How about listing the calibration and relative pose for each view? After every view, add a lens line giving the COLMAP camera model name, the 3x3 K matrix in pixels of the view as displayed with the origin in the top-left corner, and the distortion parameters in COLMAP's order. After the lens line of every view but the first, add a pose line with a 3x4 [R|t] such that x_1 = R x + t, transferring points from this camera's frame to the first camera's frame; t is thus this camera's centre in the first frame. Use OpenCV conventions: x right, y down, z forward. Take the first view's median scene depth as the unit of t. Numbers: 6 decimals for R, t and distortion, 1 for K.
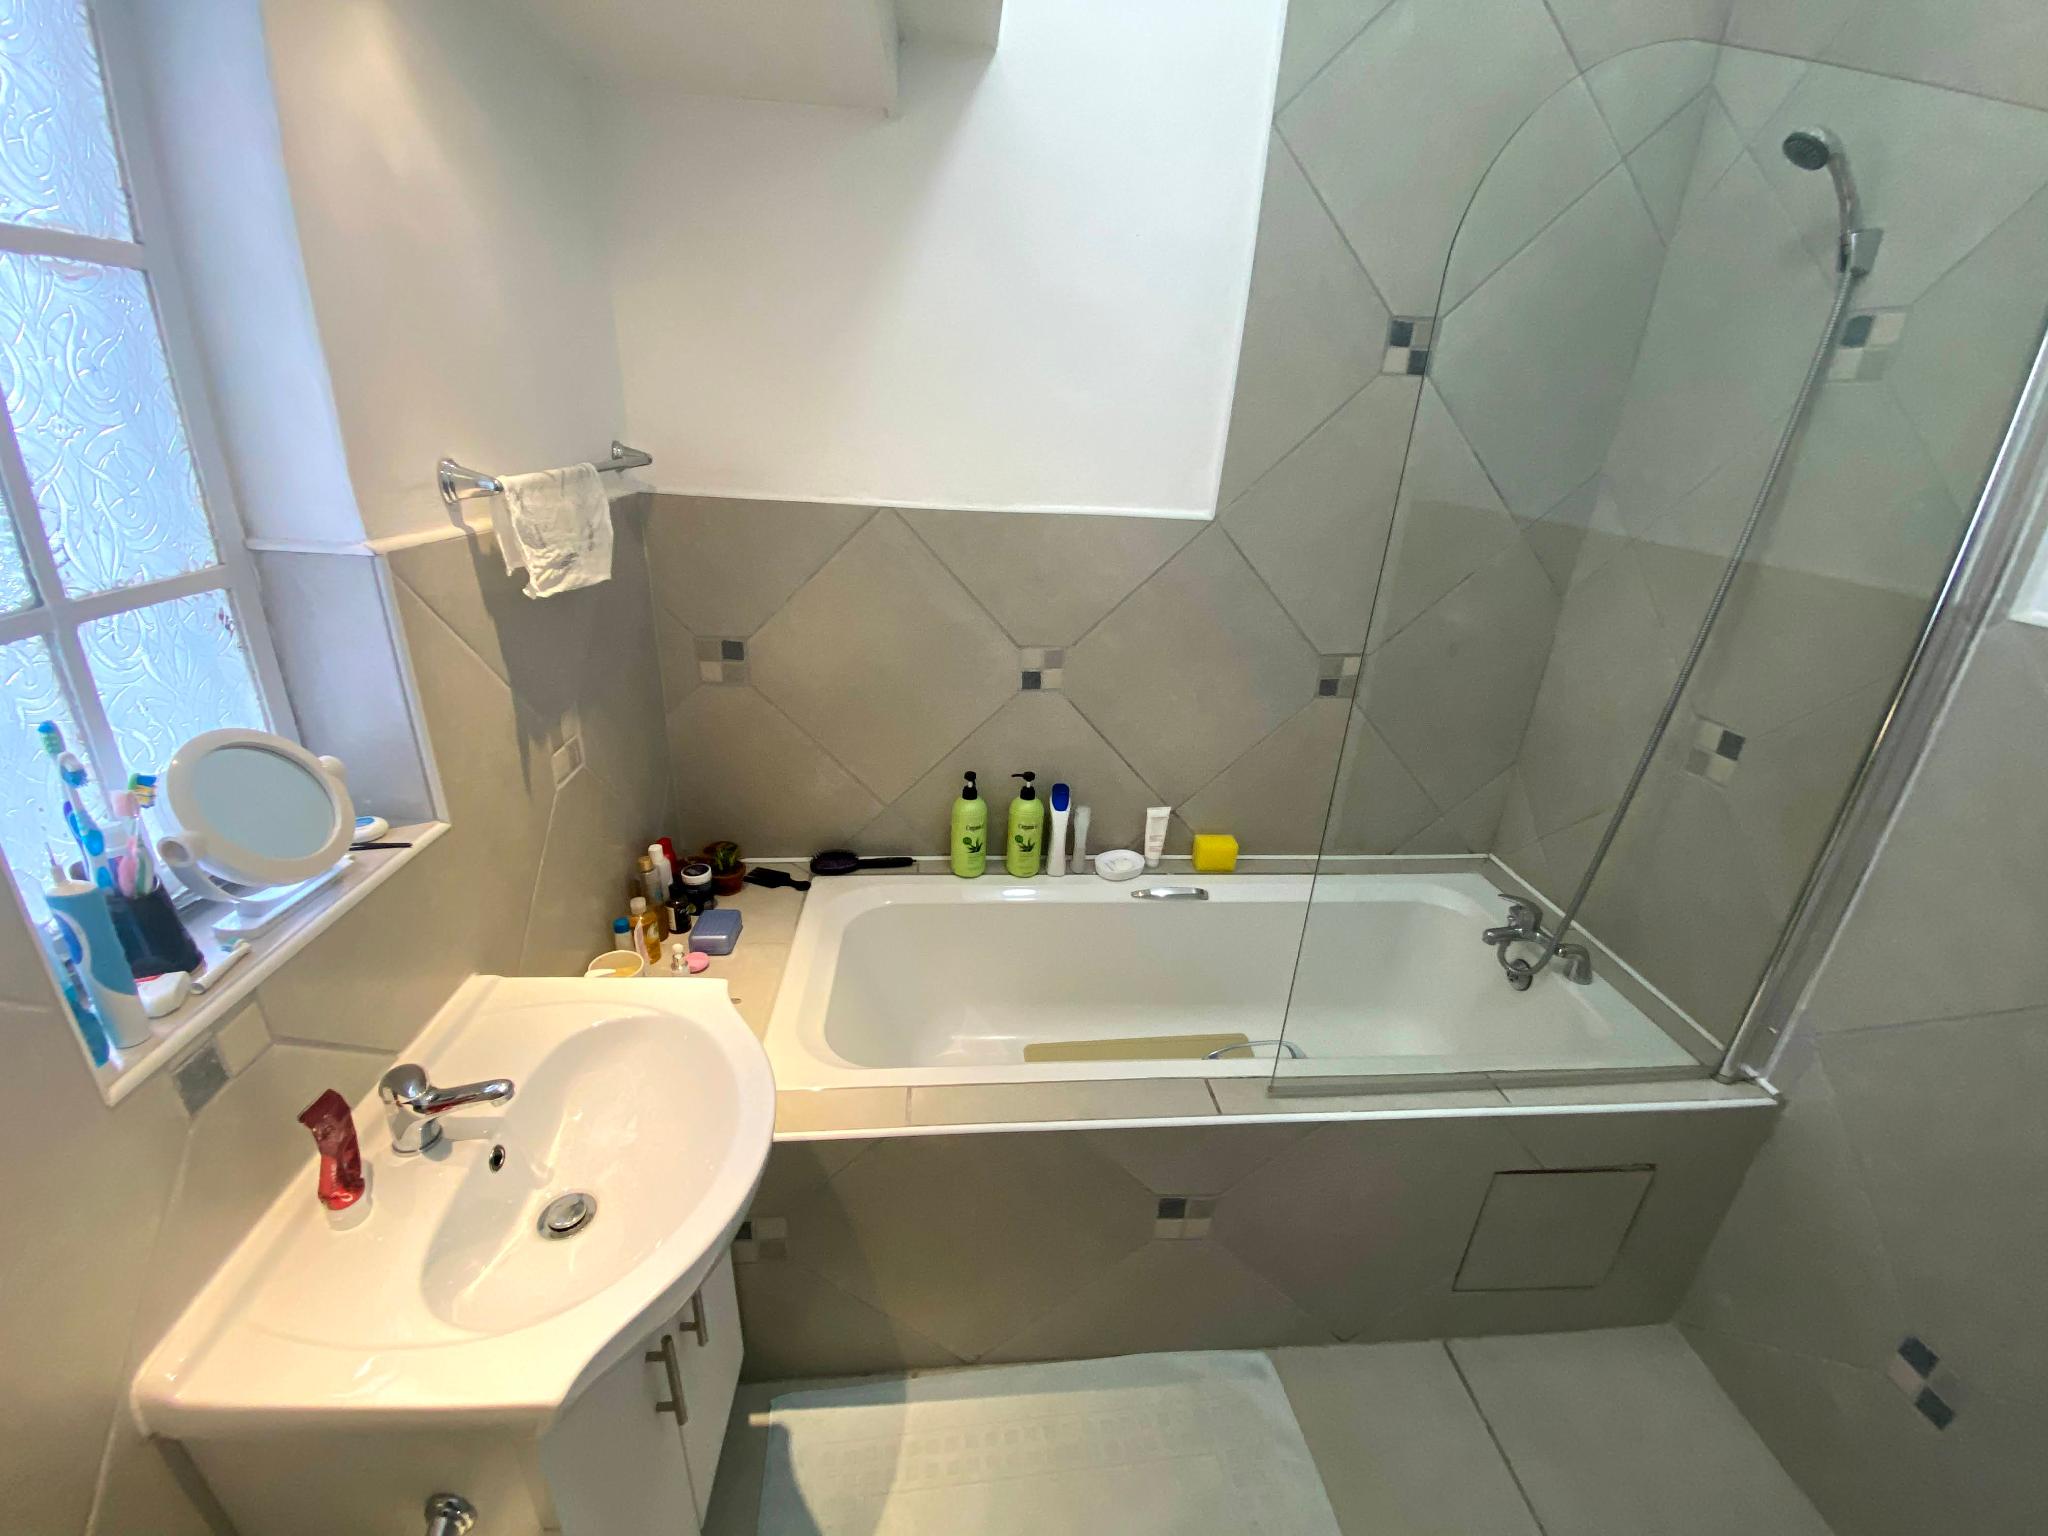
lens RADIAL K [[813.6, 0, 1024.0], [0, 813.6, 768.0], [0, 0, 1]] dist [0.000628, -0.000257]
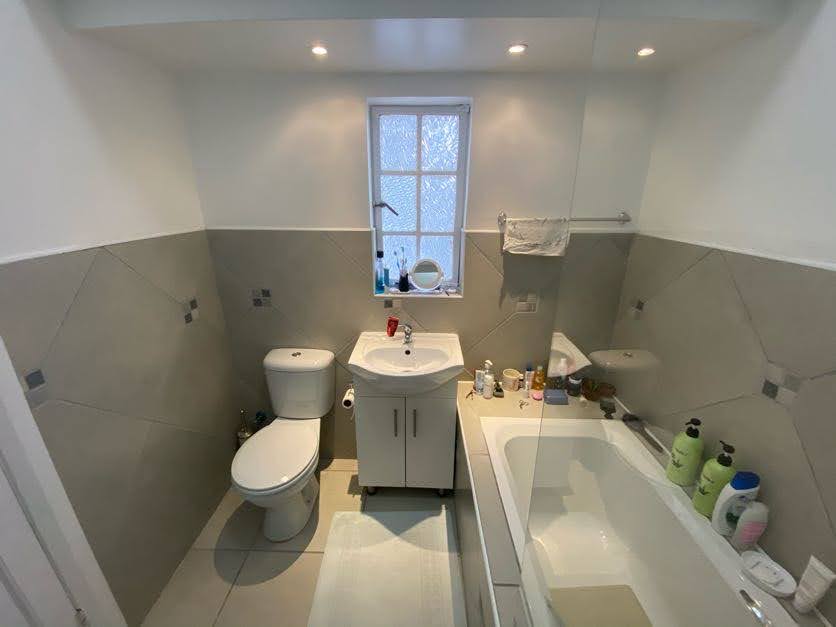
lens RADIAL K [[332.1, 0, 418.0], [0, 332.1, 313.5], [0, 0, 1]] dist [0.000628, -0.000257]
pose [[-0.099361, 0.276871, -0.955756, 0.635426], [-0.394264, 0.870941, 0.293289, -0.175049], [0.913610, 0.405962, 0.022623, 0.513332]]
